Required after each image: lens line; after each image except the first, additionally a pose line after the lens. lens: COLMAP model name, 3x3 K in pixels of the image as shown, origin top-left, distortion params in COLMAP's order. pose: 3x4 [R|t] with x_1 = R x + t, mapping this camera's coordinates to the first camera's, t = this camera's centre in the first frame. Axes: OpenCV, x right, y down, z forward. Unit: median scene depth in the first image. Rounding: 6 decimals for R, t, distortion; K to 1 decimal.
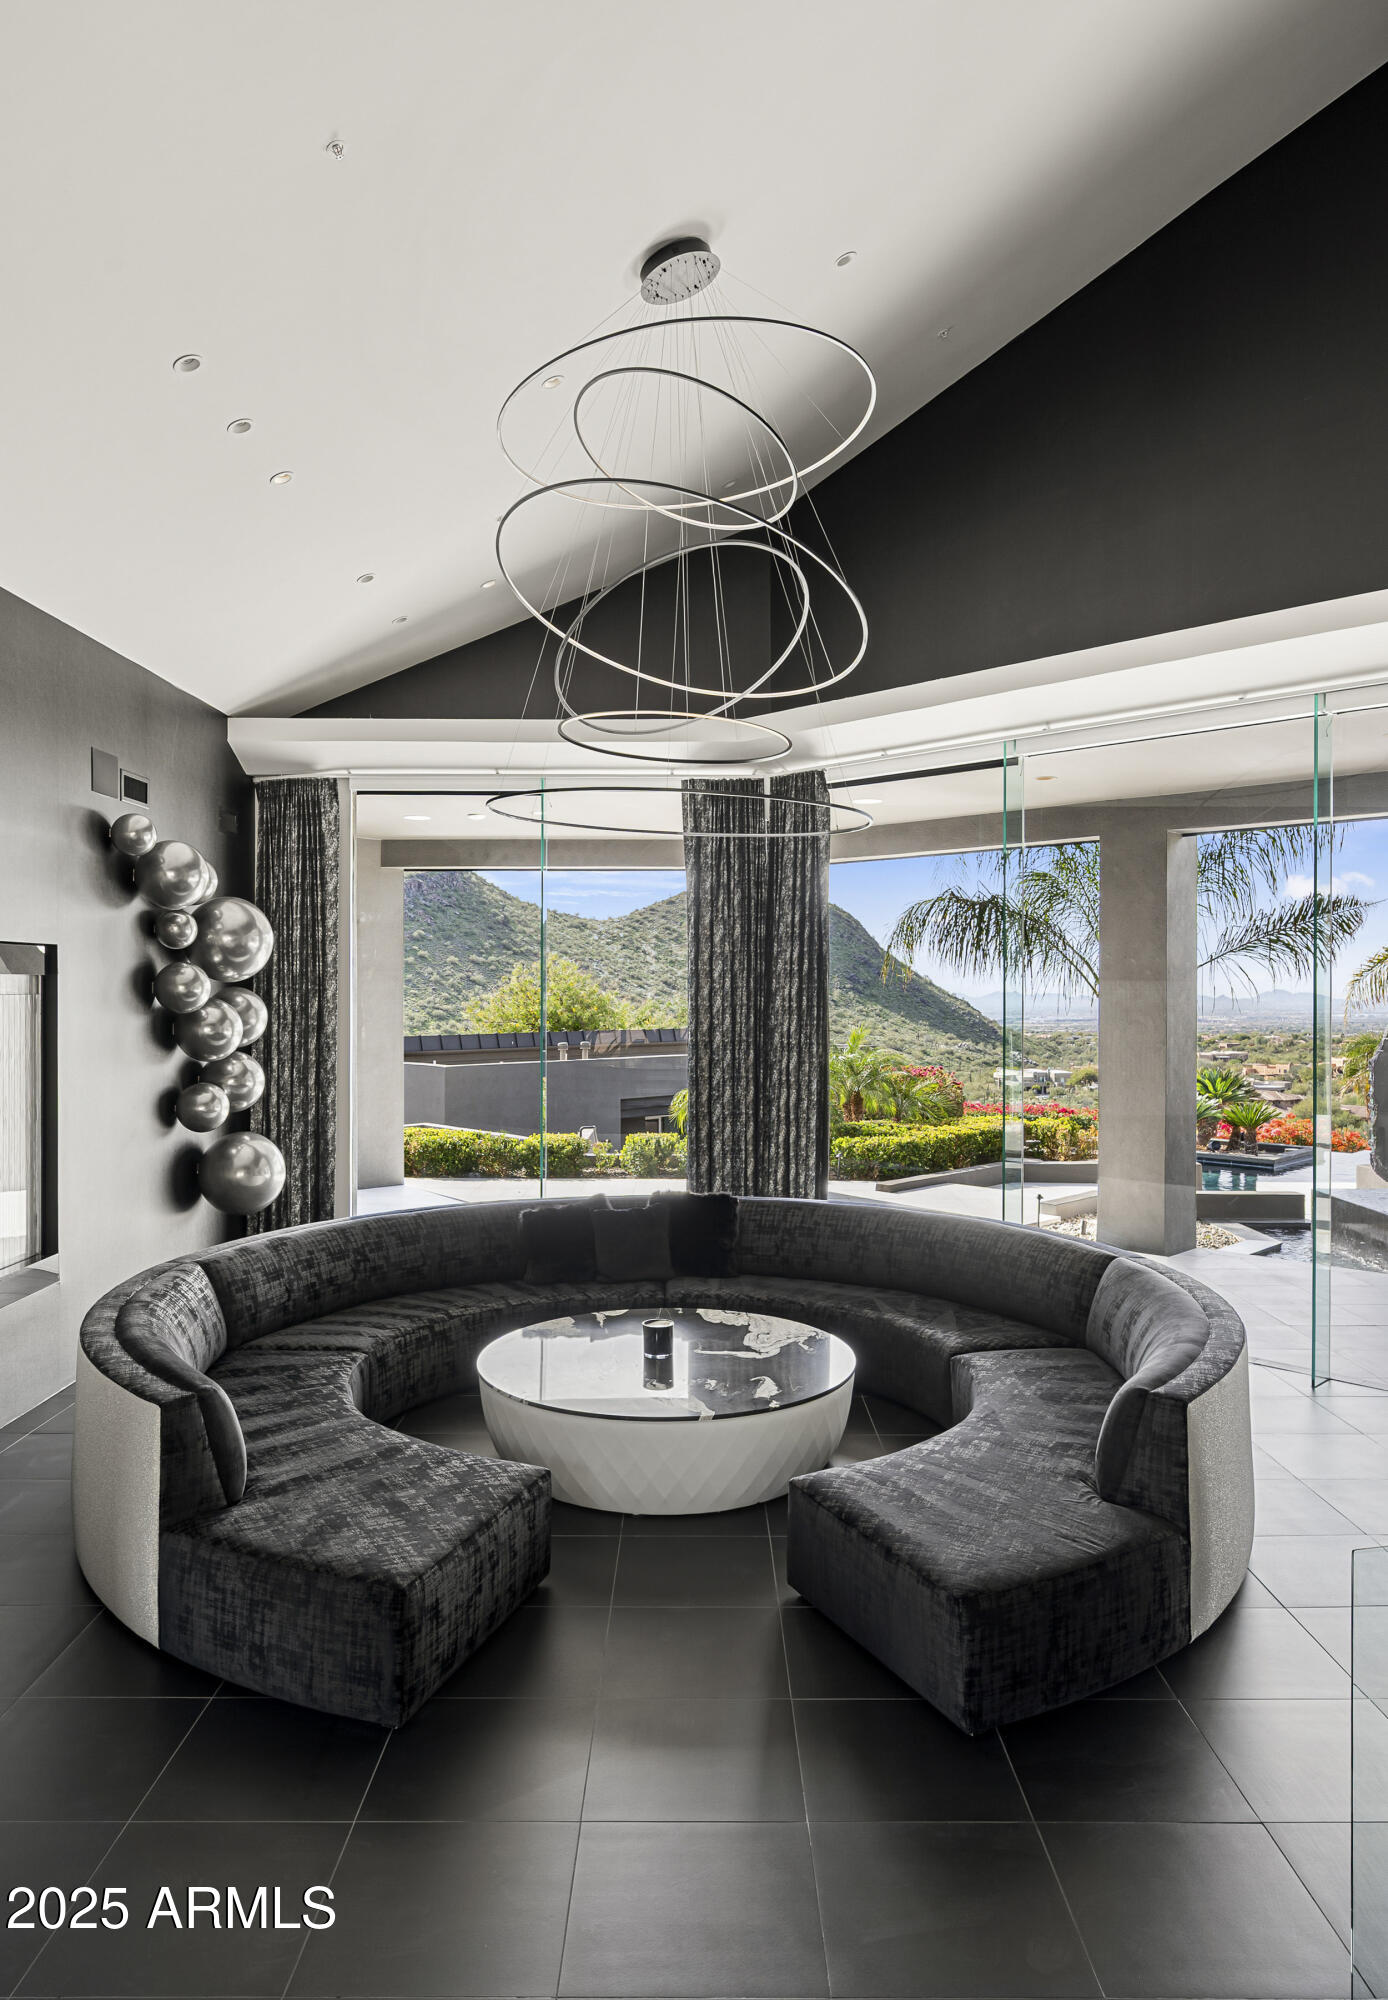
lens RADIAL K [[1247.3, 0, 694.5], [0, 1247.3, 993.2], [0, 0, 1]] dist [-0.010409, 0.000004]
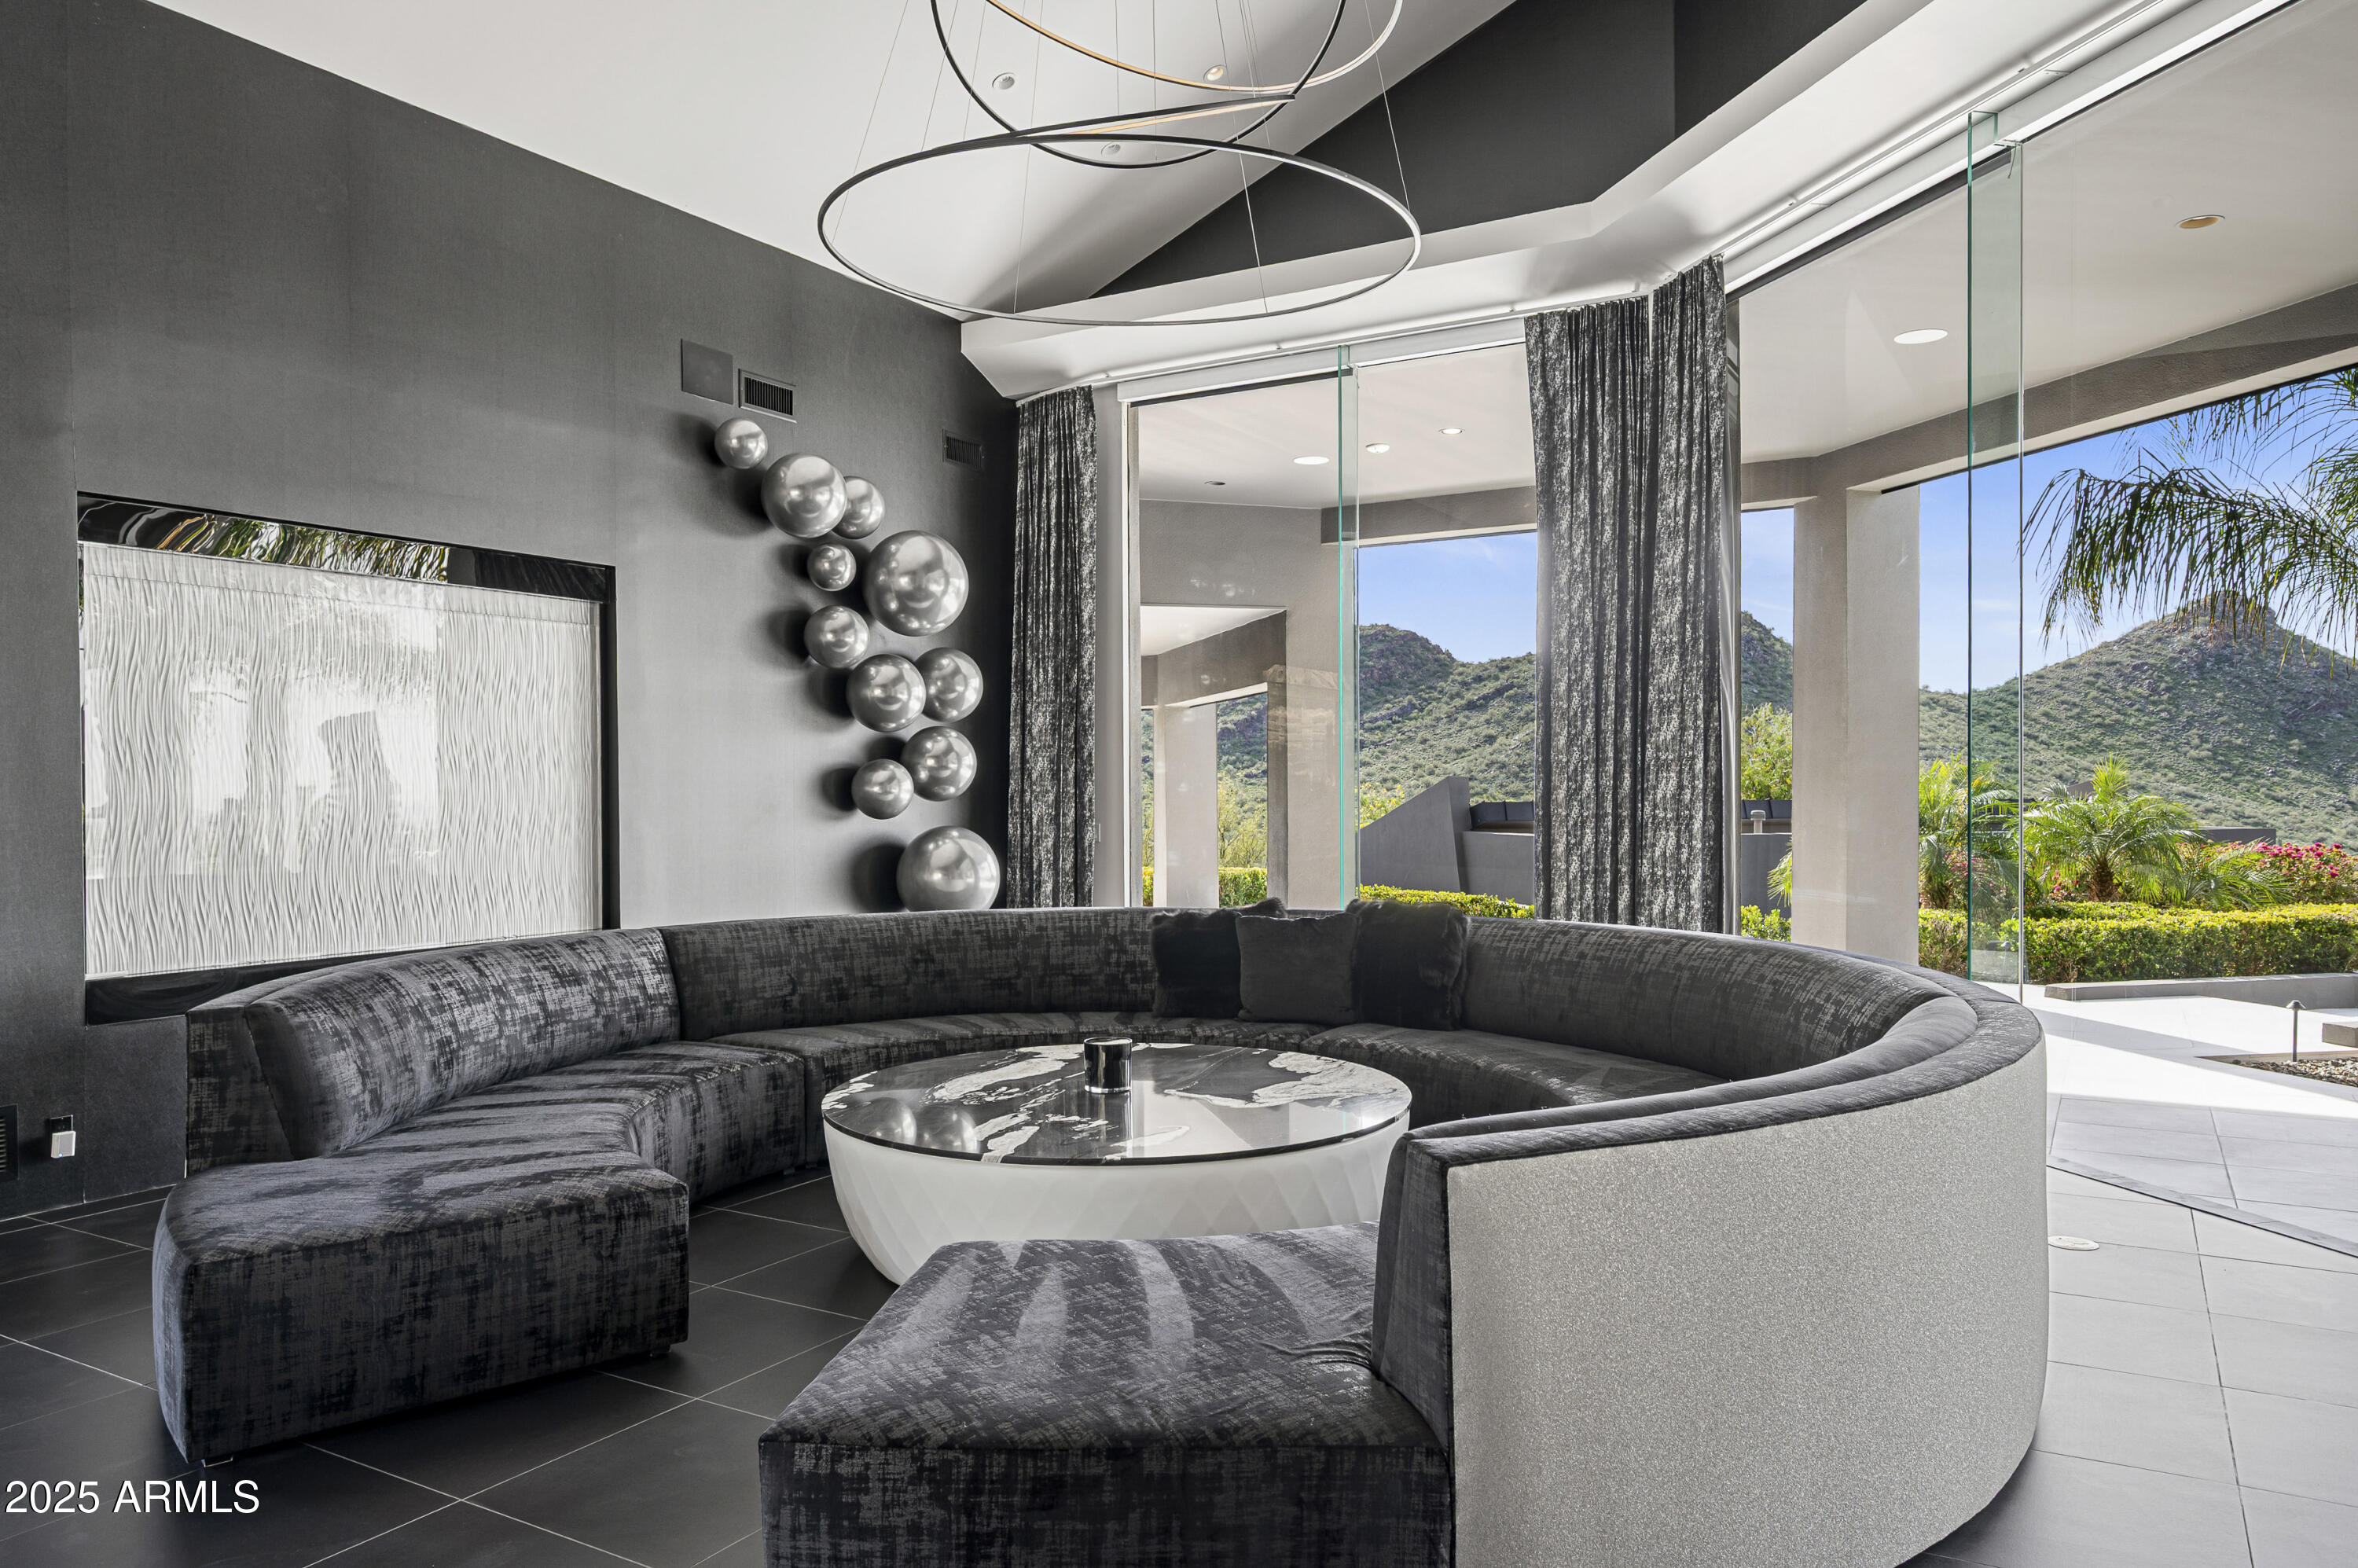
lens RADIAL K [[1537.7, 0, 1182.5], [0, 1537.7, 791.0], [0, 0, 1]] dist [-0.006282, -0.002492]
pose [[0.866640, -0.004820, -0.498910, 0.278313], [0.006921, 0.999973, 0.002363, 0.091673], [0.498886, -0.005501, 0.866650, 0.224620]]
